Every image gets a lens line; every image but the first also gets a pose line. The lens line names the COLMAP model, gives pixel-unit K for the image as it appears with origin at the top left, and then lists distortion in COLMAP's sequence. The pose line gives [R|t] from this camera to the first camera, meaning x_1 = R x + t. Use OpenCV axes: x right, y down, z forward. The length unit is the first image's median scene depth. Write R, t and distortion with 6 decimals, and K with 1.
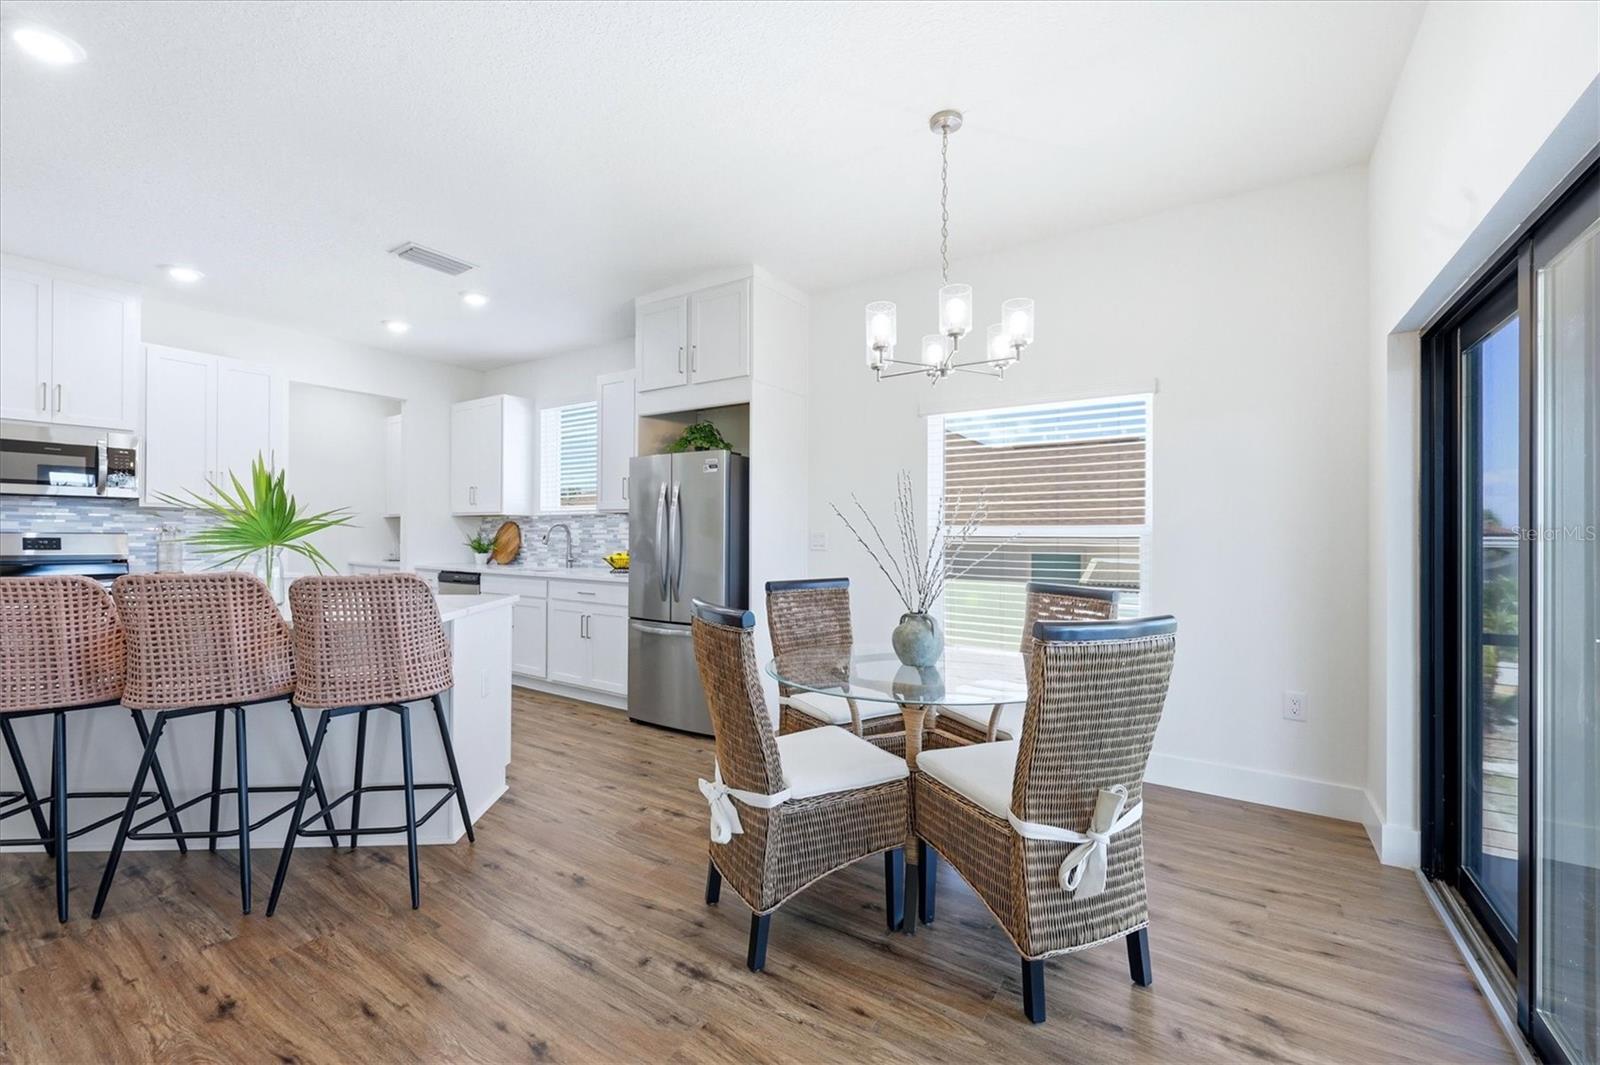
lens RADIAL K [[666.8, 0, 812.8], [0, 666.8, 533.3], [0, 0, 1]] dist [0.002152, 0.000408]
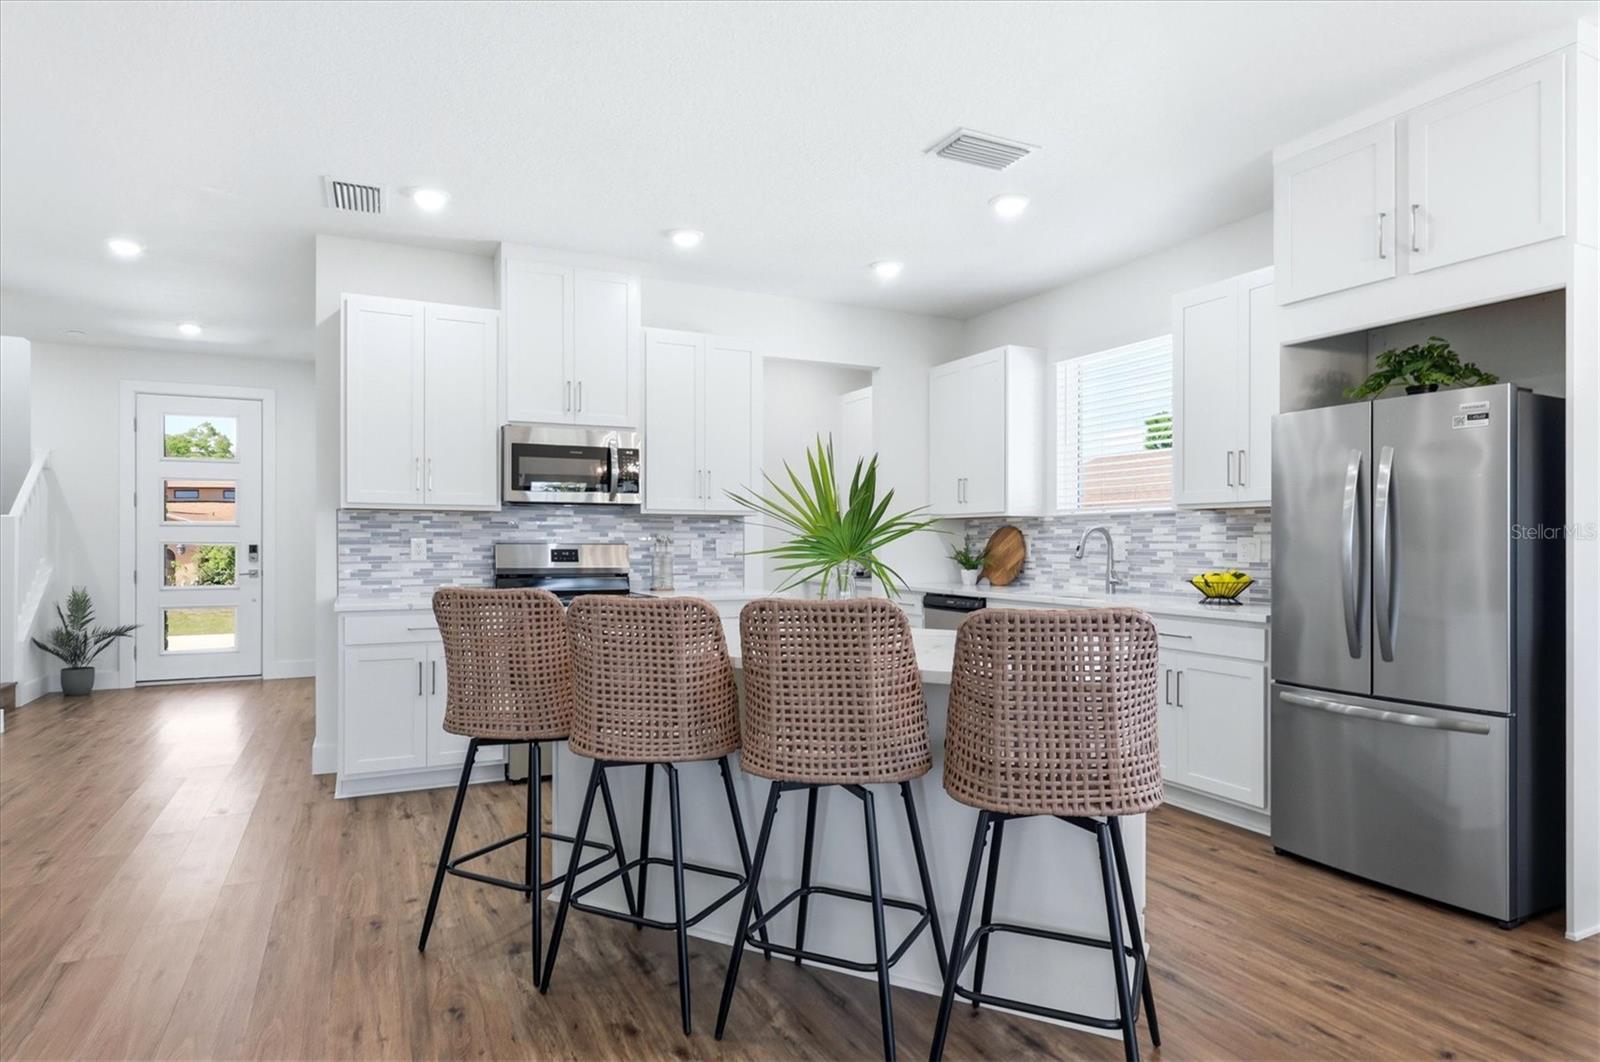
lens RADIAL K [[931.3, 0, 803.0], [0, 931.3, 543.1], [0, 0, 1]] dist [0.010842, 0.001188]
pose [[0.860031, -0.004307, -0.510224, -0.202257], [0.005244, 0.999986, 0.000397, -0.000631], [0.510215, -0.003017, 0.860041, 0.056239]]
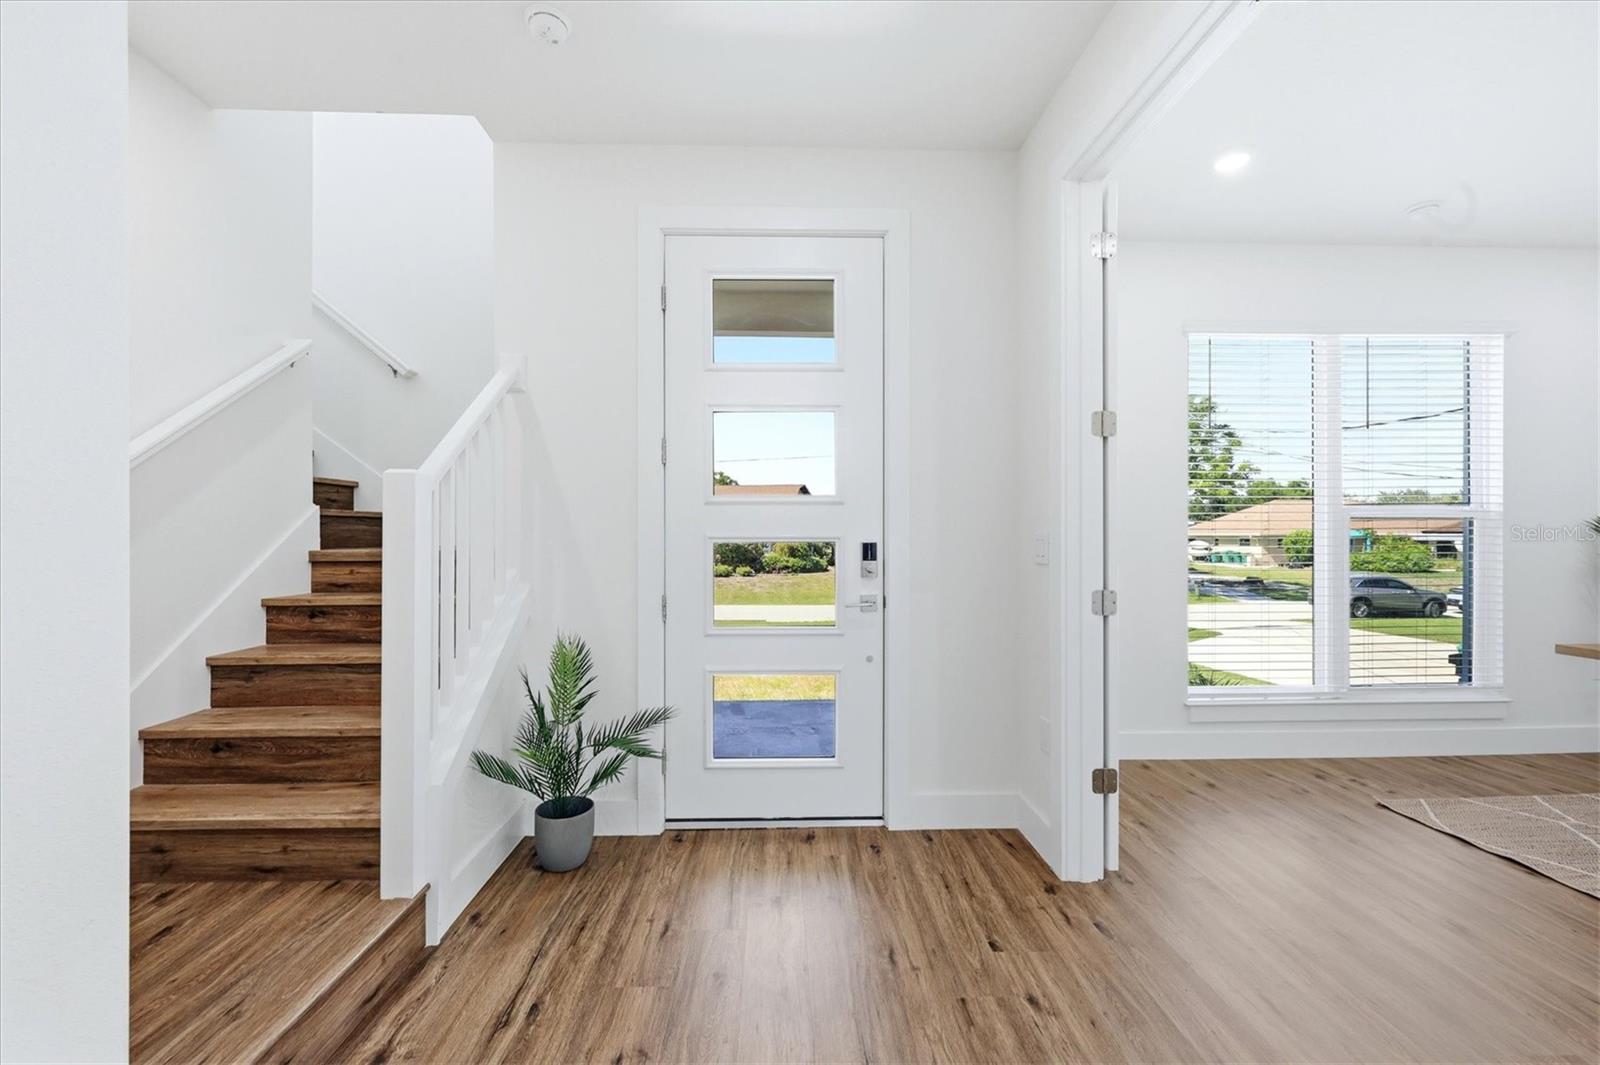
lens RADIAL K [[666.8, 0, 789.9], [0, 666.8, 540.0], [0, 0, 1]] dist [0.002152, 0.000408]
pose [[0.569189, -0.011097, -0.822132, -0.596784], [0.006496, 0.999938, -0.008999, -0.000362], [0.822181, -0.000218, 0.569226, 0.229872]]
